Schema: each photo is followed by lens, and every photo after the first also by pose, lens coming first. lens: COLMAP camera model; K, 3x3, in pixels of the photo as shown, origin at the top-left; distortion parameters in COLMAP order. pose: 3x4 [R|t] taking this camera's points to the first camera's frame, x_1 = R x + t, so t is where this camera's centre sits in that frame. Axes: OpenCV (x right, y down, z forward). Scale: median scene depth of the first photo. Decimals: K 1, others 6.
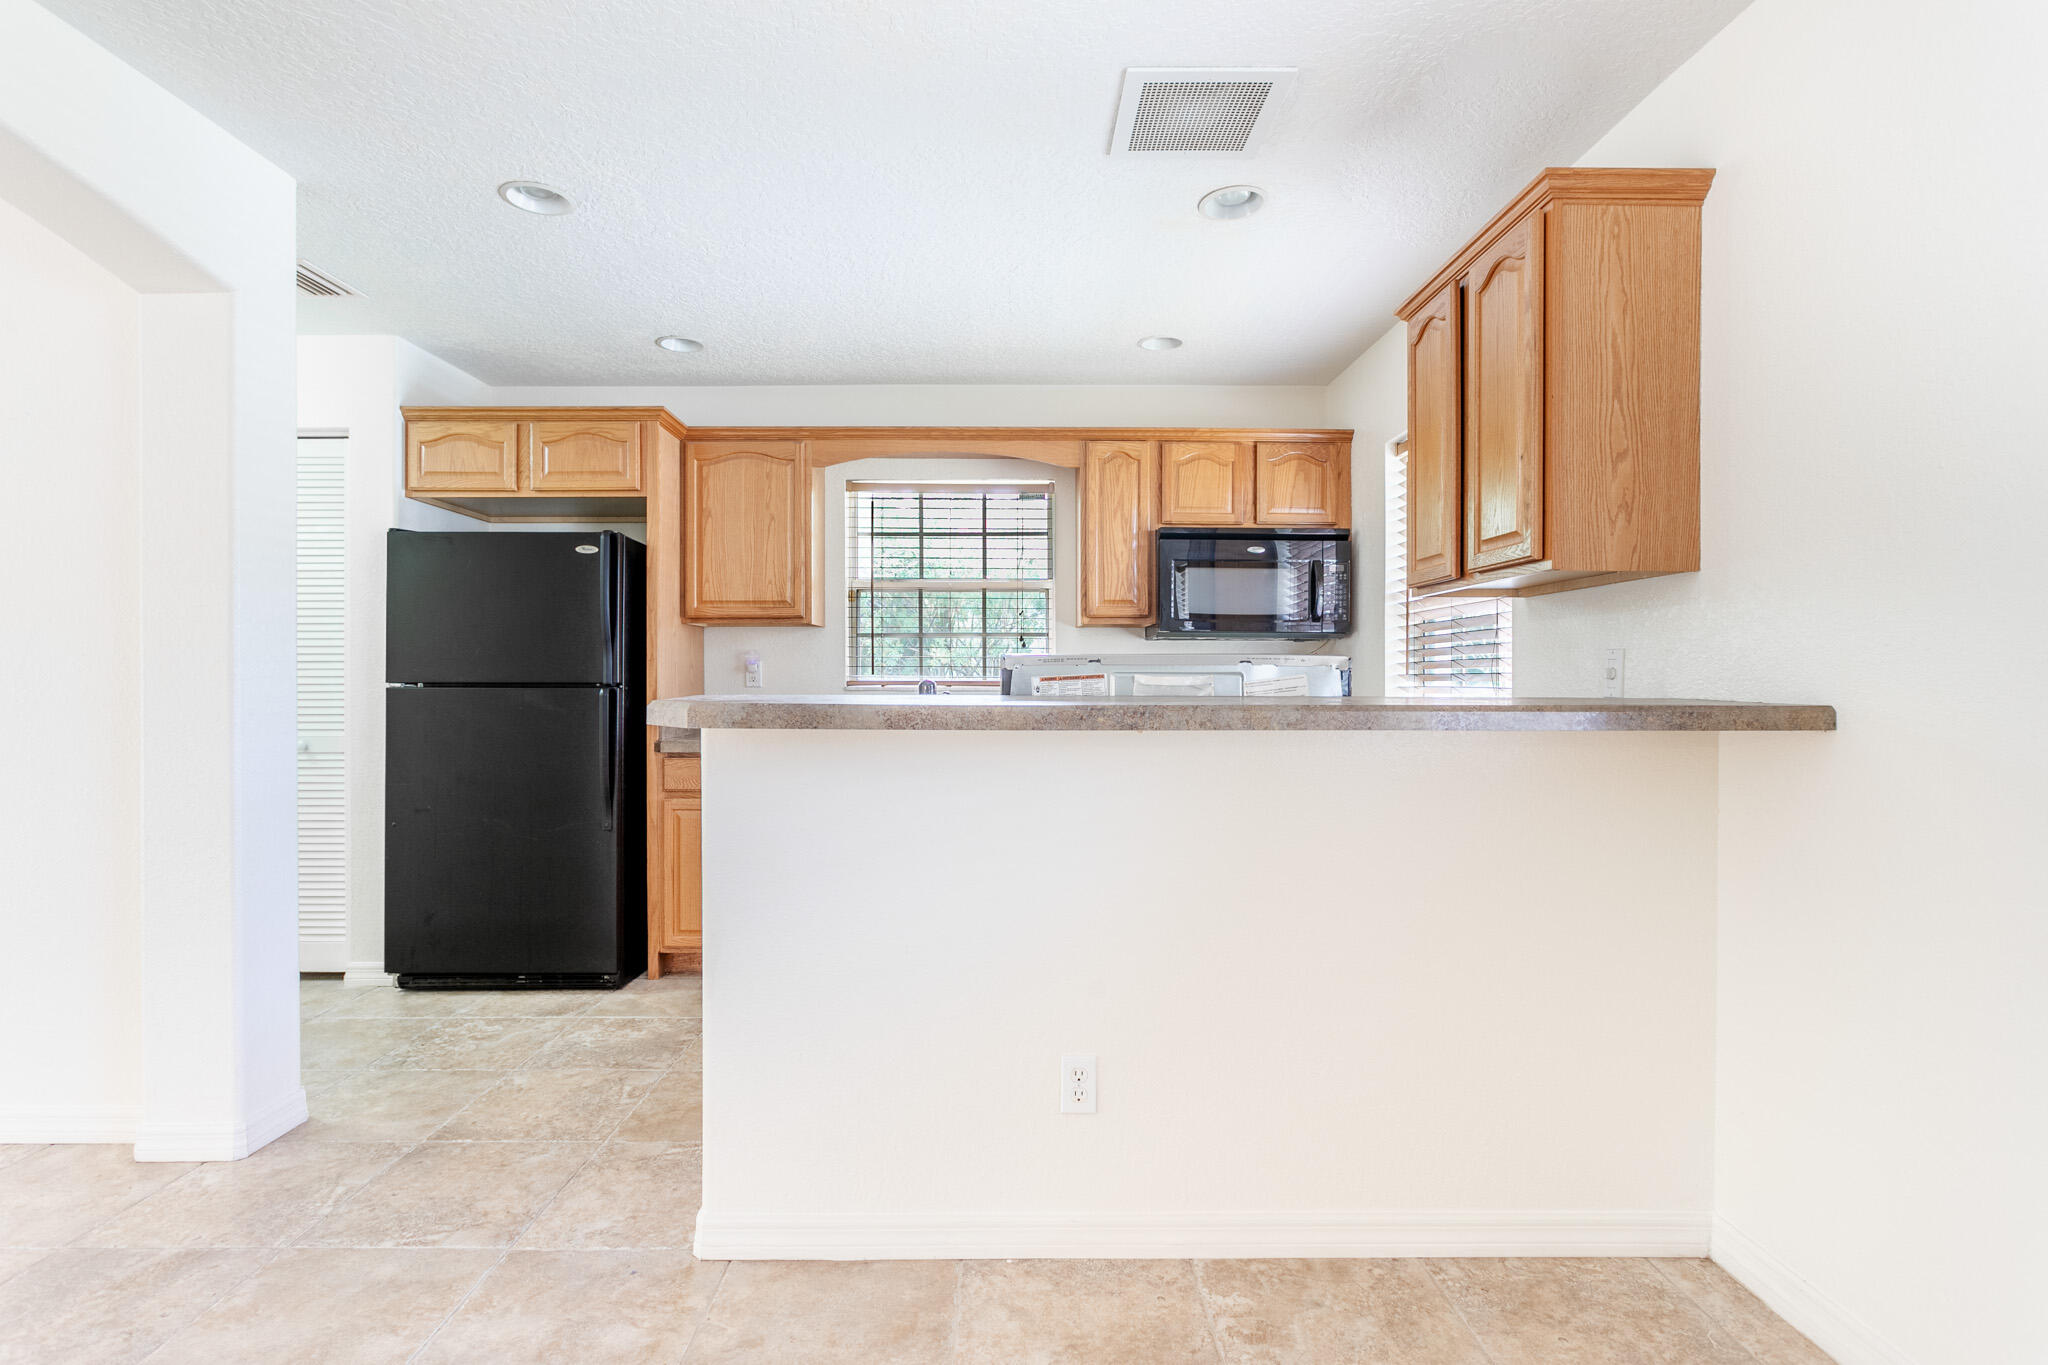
lens RADIAL K [[1008.7, 0, 1076.8], [0, 1008.7, 681.0], [0, 0, 1]] dist [-0.001750, -0.000573]
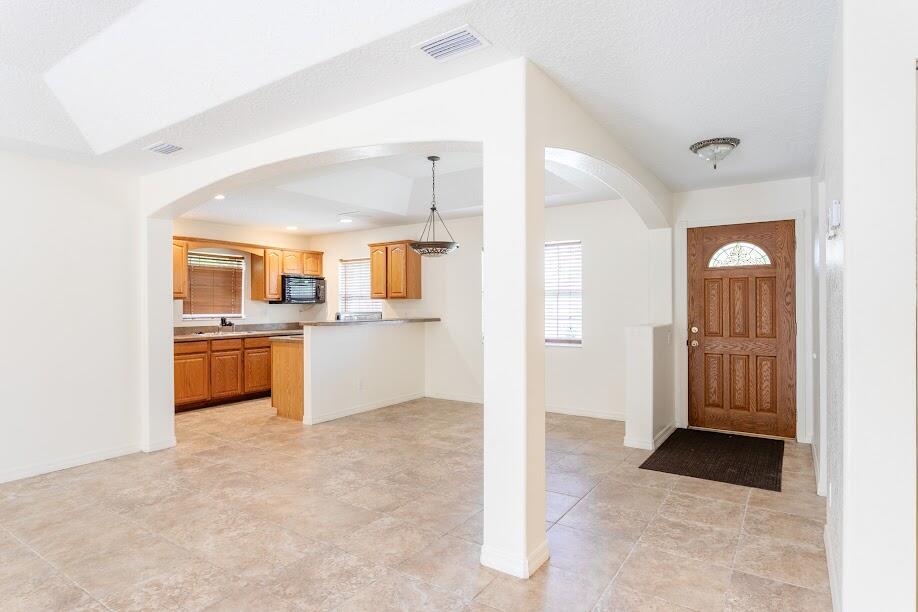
lens RADIAL K [[452.2, 0, 482.7], [0, 452.2, 305.3], [0, 0, 1]] dist [-0.001750, -0.000573]
pose [[0.508838, 0.005924, 0.860842, -1.921031], [0.002849, 0.999959, -0.008566, -0.038737], [-0.860858, 0.006811, 0.508800, -0.993016]]
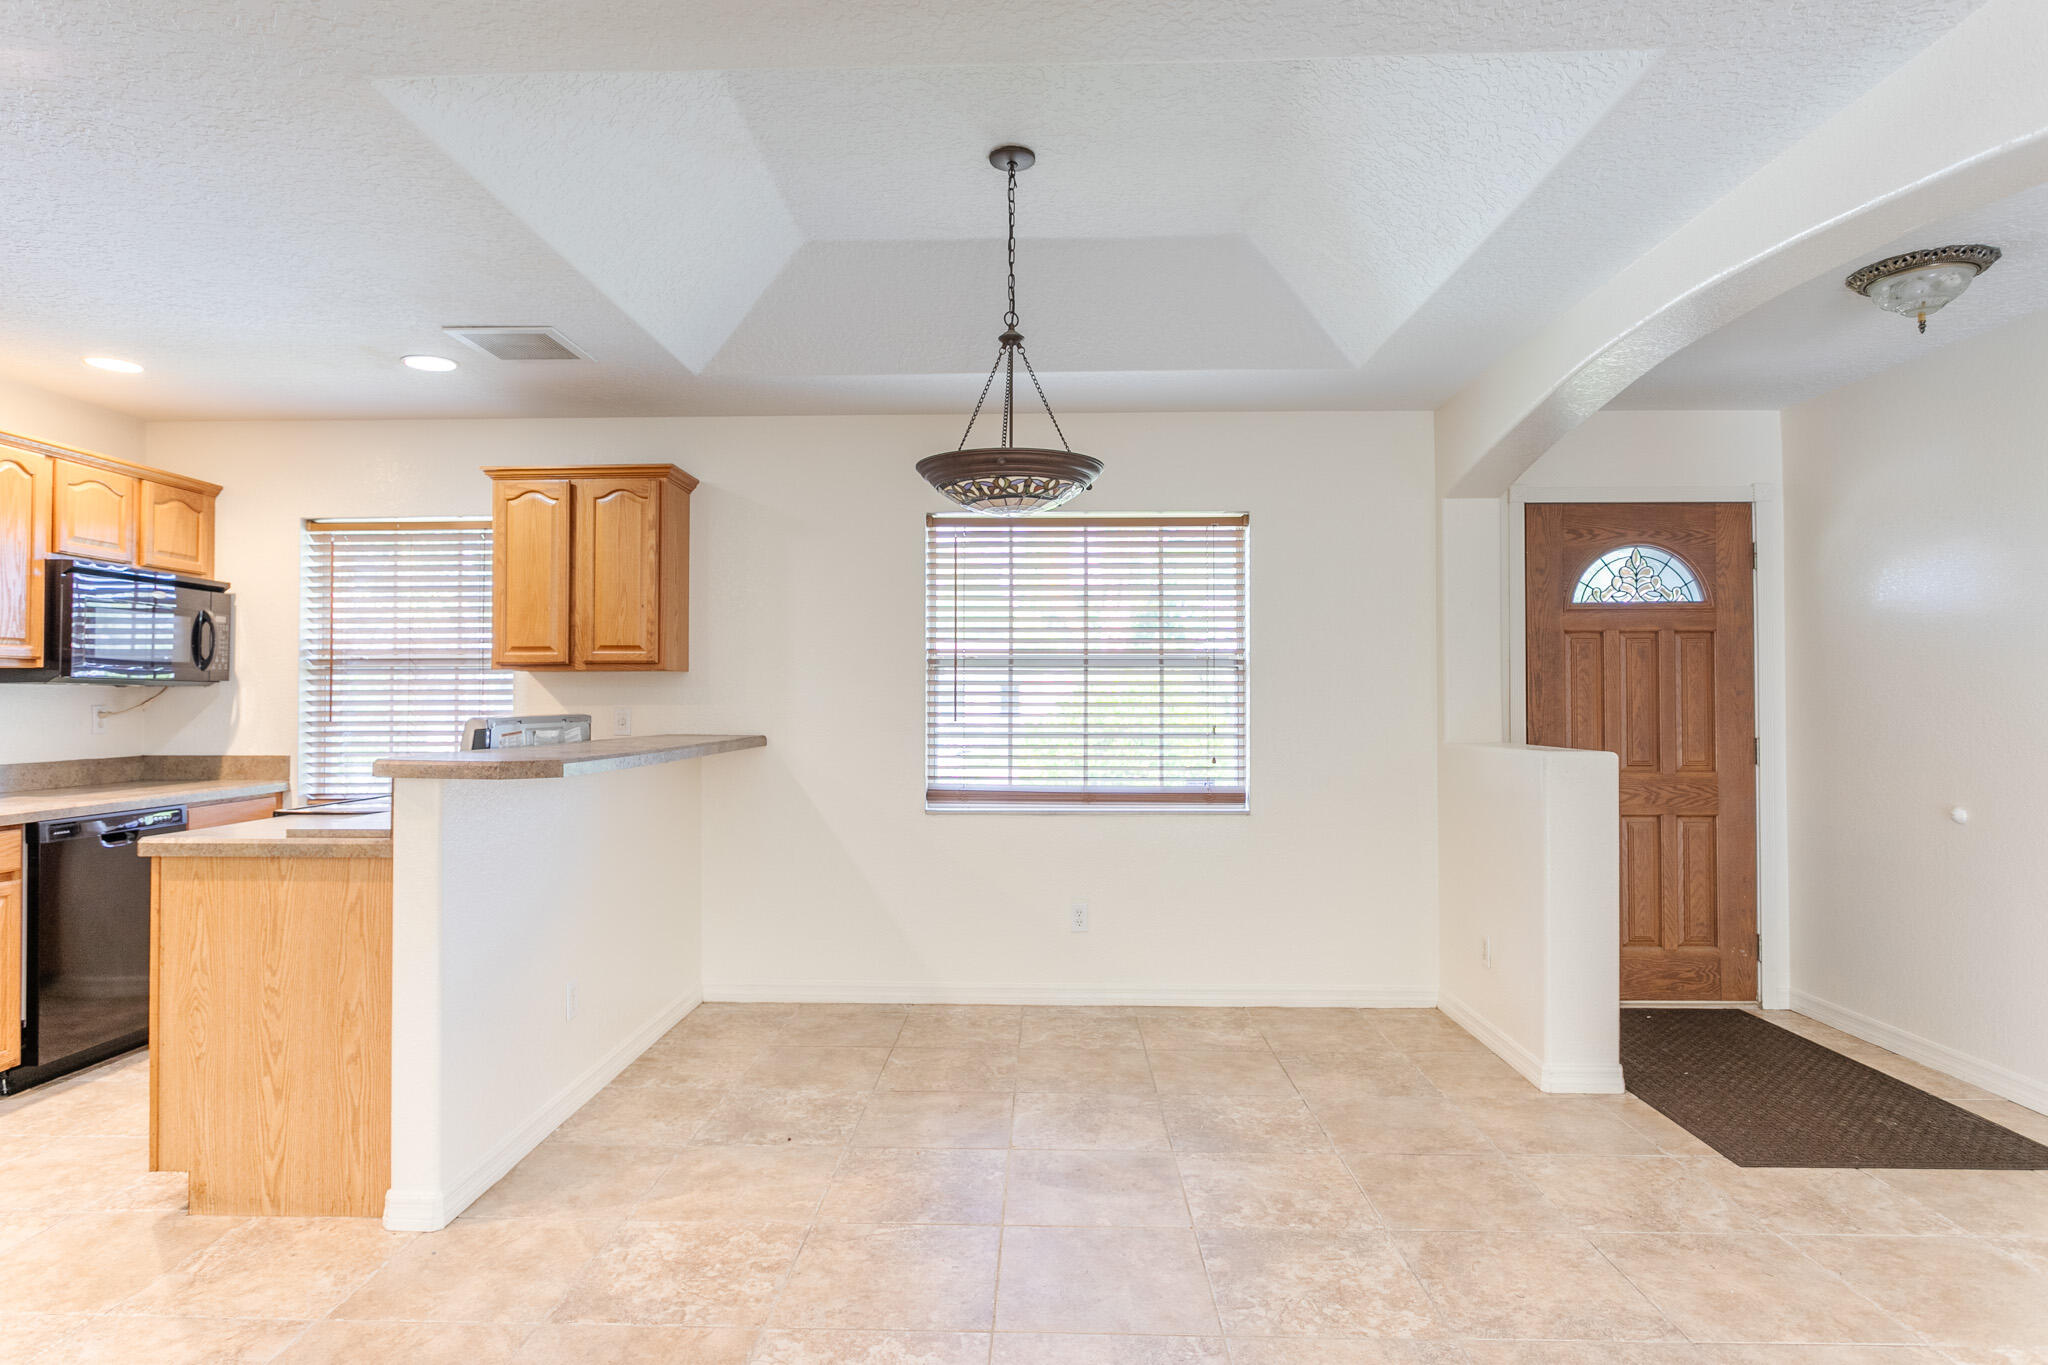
lens RADIAL K [[1033.8, 0, 1024.0], [0, 1033.8, 682.5], [0, 0, 1]] dist [-0.003243, -0.000443]
pose [[0.029974, 0.022533, 0.999297, -1.525306], [0.002387, 0.999741, -0.022615, -0.037821], [-0.999548, 0.003063, 0.029912, 0.269318]]
